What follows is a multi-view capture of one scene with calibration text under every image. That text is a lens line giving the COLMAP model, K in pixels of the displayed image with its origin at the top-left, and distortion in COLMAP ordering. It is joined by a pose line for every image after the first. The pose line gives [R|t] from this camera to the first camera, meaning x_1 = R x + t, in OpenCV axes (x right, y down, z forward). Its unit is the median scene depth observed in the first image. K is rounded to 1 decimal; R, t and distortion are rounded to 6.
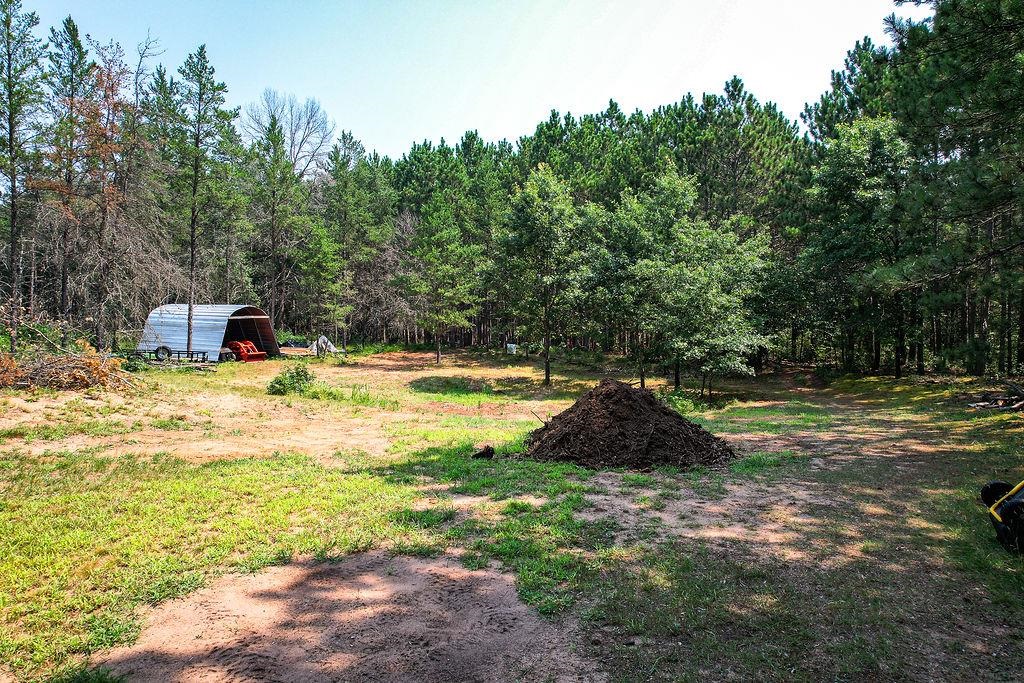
lens RADIAL K [[653.5, 0, 515.7], [0, 653.5, 344.9], [0, 0, 1]] dist [-0.076533, 0.065585]
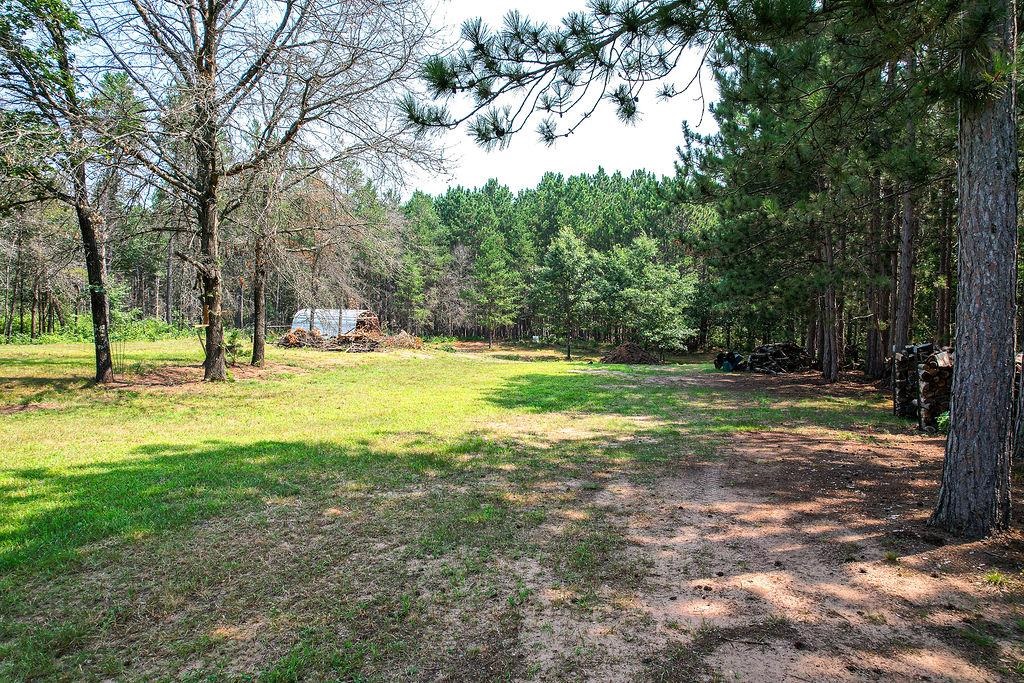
lens RADIAL K [[658.8, 0, 512.0], [0, 658.8, 341.5], [0, 0, 1]] dist [-0.070624, 0.066125]
pose [[0.998891, 0.000551, 0.047080, -0.190675], [-0.000433, 0.999997, -0.002505, 0.021535], [-0.047081, 0.002482, 0.998888, -0.730624]]
